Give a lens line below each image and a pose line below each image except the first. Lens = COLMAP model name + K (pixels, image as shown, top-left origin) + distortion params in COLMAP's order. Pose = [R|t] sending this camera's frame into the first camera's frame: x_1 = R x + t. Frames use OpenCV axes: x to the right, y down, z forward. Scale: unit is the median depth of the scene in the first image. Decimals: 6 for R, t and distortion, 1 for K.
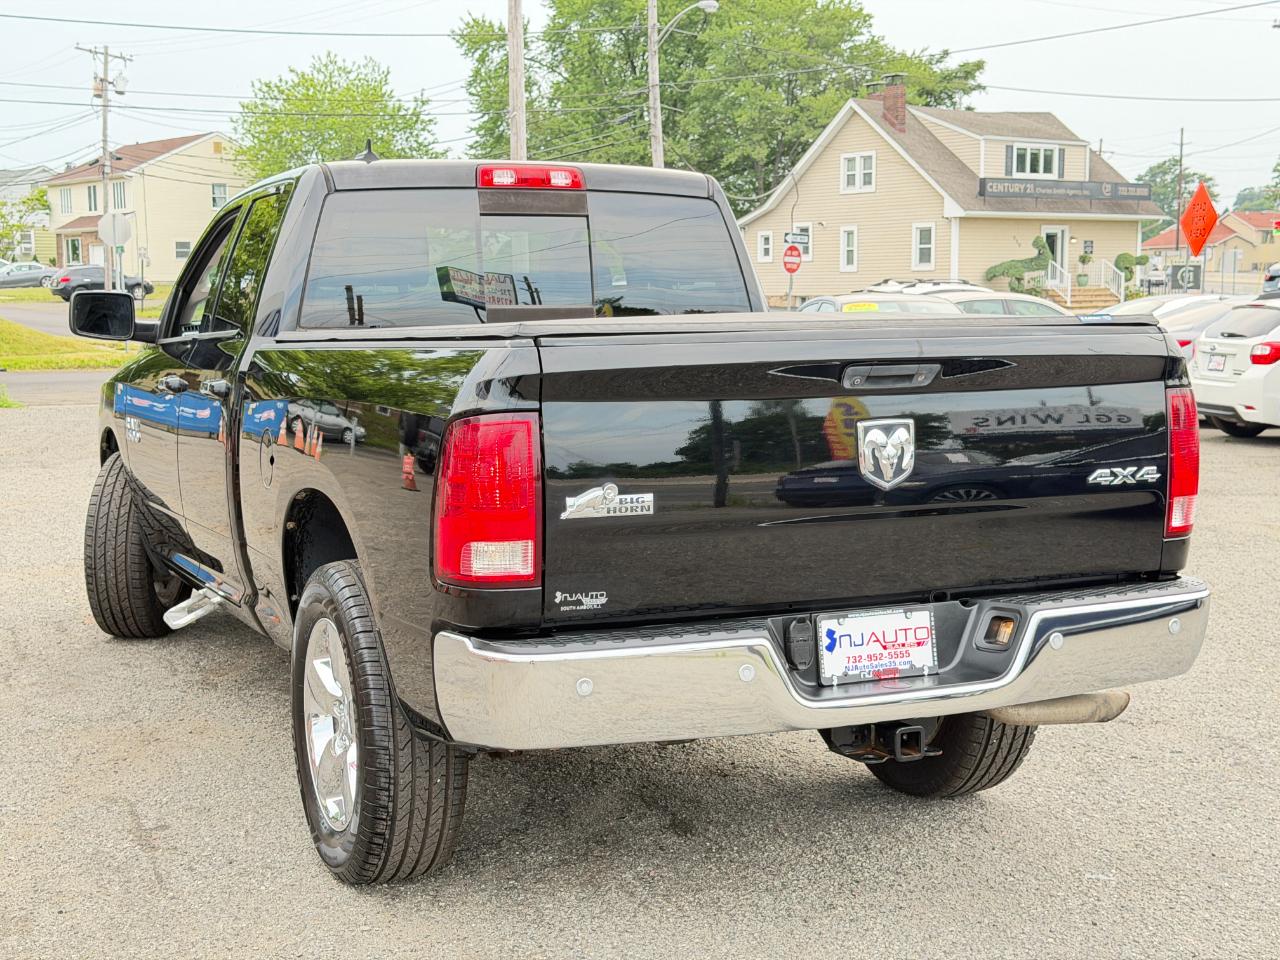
lens RADIAL K [[1815.9, 0, 691.3], [0, 1815.9, 484.8], [0, 0, 1]] dist [0.115849, 0.000000]
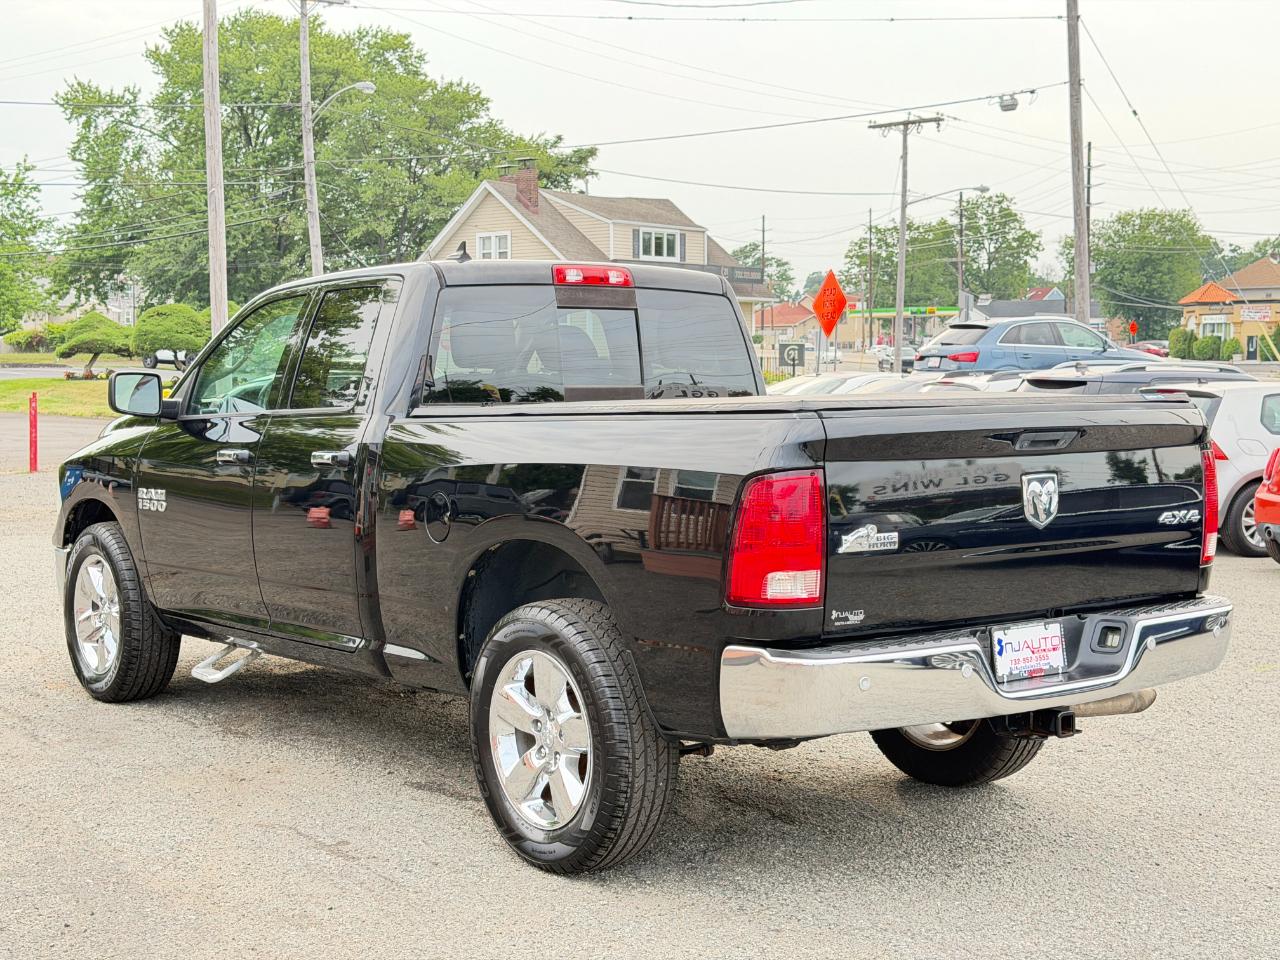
lens RADIAL K [[1815.9, 0, 697.5], [0, 1815.9, 460.6], [0, 0, 1]] dist [0.115849, 0.000000]
pose [[0.973608, -0.007829, 0.228091, -0.240161], [0.020057, 0.998480, -0.051343, 0.009114], [-0.227342, 0.054563, 0.972285, -0.118866]]
